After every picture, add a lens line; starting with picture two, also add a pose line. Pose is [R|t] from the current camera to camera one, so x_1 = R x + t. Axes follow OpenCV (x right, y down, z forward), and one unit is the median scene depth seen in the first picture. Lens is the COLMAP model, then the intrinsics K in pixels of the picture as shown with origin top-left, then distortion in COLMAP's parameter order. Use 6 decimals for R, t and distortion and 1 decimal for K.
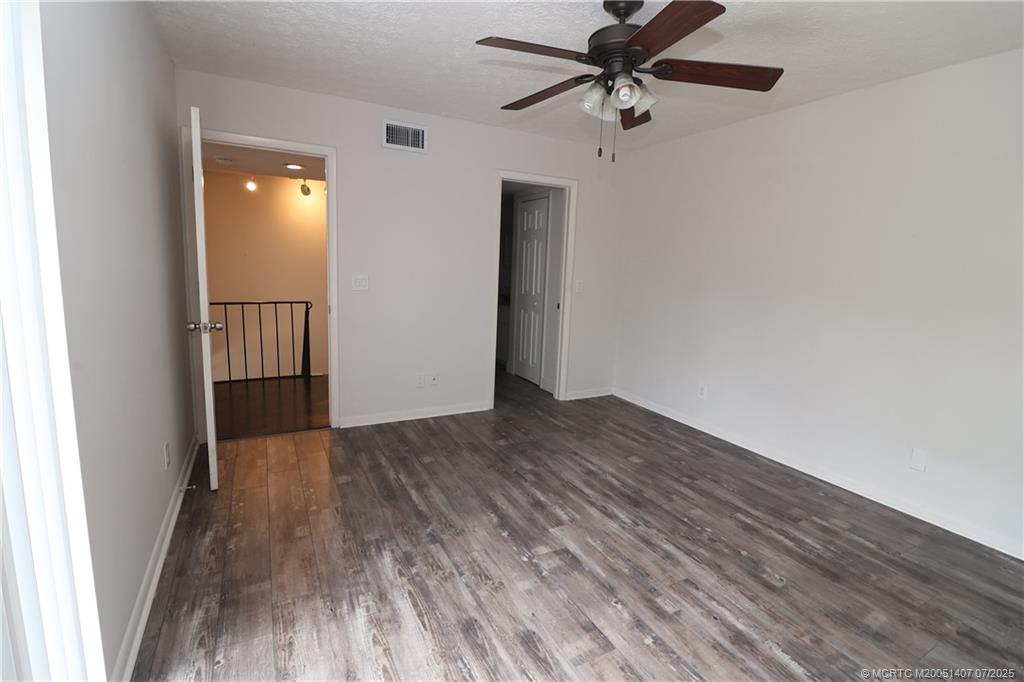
lens RADIAL K [[467.5, 0, 508.2], [0, 467.5, 334.5], [0, 0, 1]] dist [0.000358, -0.012359]
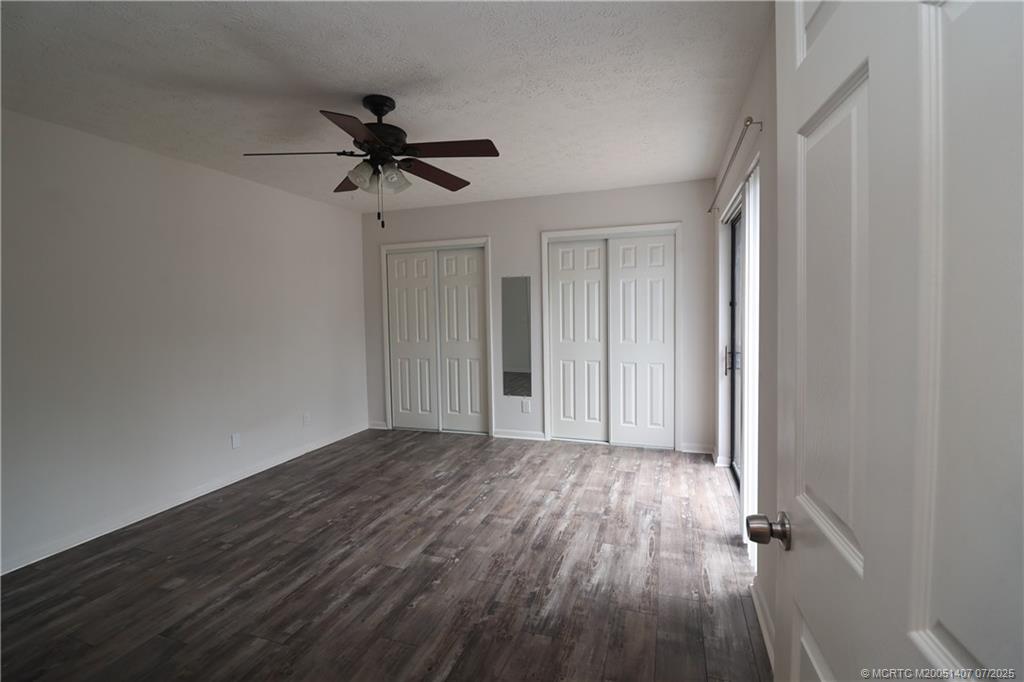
lens RADIAL K [[467.5, 0, 508.2], [0, 467.5, 334.5], [0, 0, 1]] dist [0.000358, -0.012359]
pose [[-0.687268, -0.064524, 0.723533, -0.867850], [0.103631, 0.977149, 0.185579, -0.279238], [-0.718974, 0.202523, -0.664877, 1.574938]]
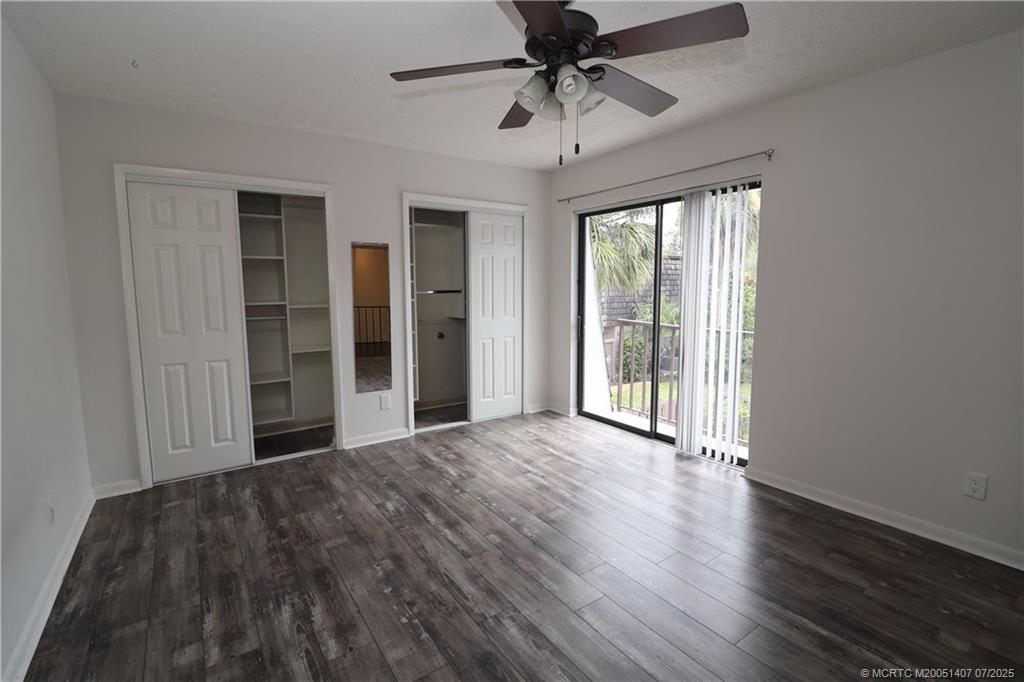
lens RADIAL K [[467.5, 0, 508.2], [0, 467.5, 334.5], [0, 0, 1]] dist [0.000358, -0.012359]
pose [[-0.992537, -0.019399, -0.120392, 0.411191], [-0.049427, 0.966532, 0.251740, -0.267582], [0.111479, 0.255812, -0.960277, 1.860142]]
